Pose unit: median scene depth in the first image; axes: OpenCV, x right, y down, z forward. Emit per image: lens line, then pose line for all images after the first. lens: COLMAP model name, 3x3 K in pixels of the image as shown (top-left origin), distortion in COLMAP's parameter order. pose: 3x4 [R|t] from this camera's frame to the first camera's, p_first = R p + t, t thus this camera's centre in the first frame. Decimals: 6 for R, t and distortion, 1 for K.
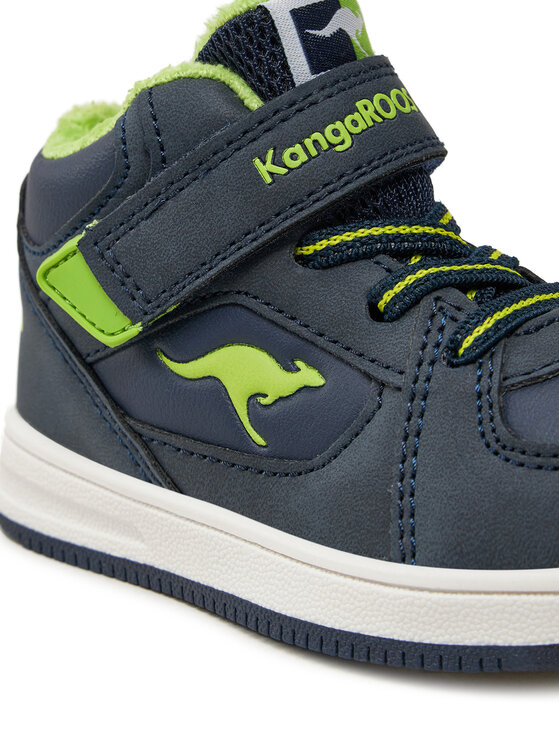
lens RADIAL K [[2561.5, 0, 280.0], [0, 2561.5, 373.0], [0, 0, 1]] dist [-0.199201, -1.158994]
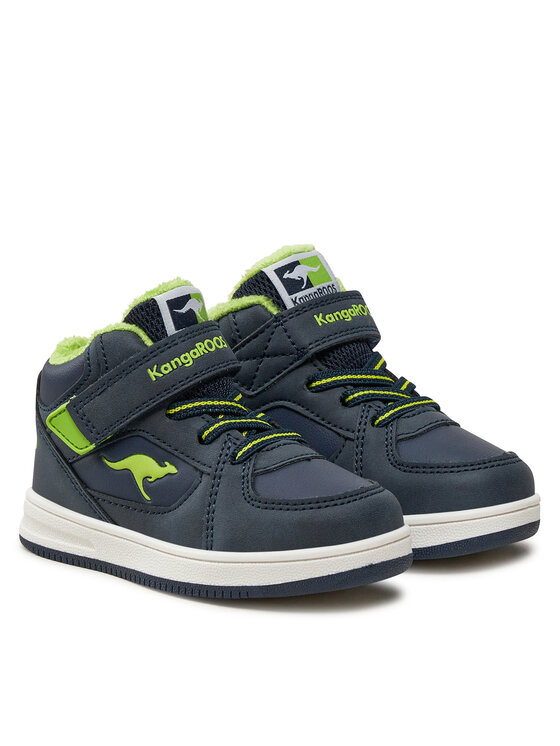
lens RADIAL K [[3523.3, 0, 280.0], [0, 3523.3, 373.0], [0, 0, 1]] dist [0.013054, -0.561985]
pose [[0.999771, 0.019989, -0.007626, 0.125419], [-0.020396, 0.998129, -0.057637, 0.090626], [0.006459, 0.057779, 0.998309, -2.001728]]
